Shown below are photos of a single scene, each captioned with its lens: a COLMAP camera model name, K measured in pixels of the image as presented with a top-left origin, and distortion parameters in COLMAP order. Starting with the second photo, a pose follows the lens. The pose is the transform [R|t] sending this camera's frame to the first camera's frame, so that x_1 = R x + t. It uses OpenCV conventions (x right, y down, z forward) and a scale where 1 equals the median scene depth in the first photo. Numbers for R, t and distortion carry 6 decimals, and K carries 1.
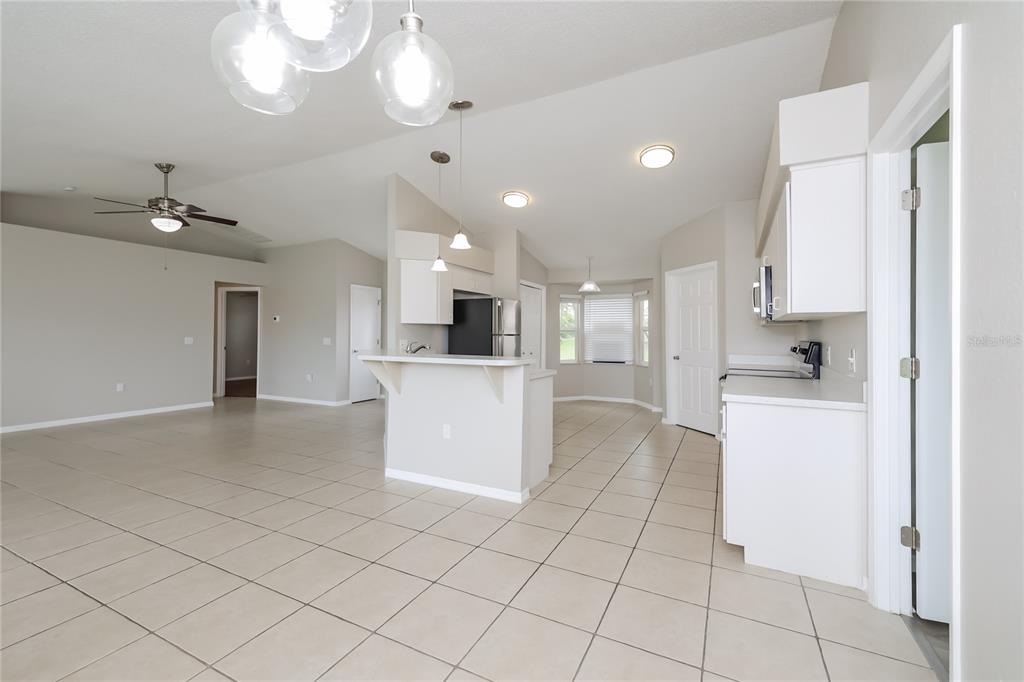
lens RADIAL K [[430.6, 0, 512.0], [0, 430.6, 341.0], [0, 0, 1]] dist [0.011283, -0.000042]
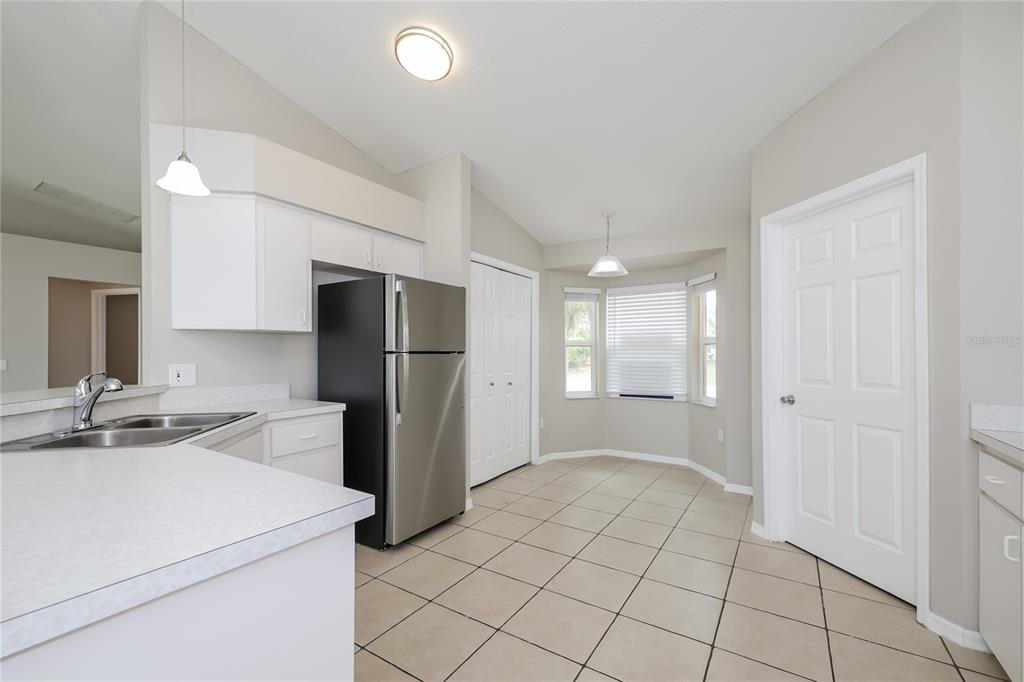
lens RADIAL K [[430.8, 0, 509.0], [0, 430.8, 365.7], [0, 0, 1]] dist [0.016452, 0.000097]
pose [[0.993918, -0.002872, -0.110082, 0.105656], [0.004393, 0.999898, 0.013582, -0.003799], [0.110032, -0.013983, 0.993830, 0.393720]]
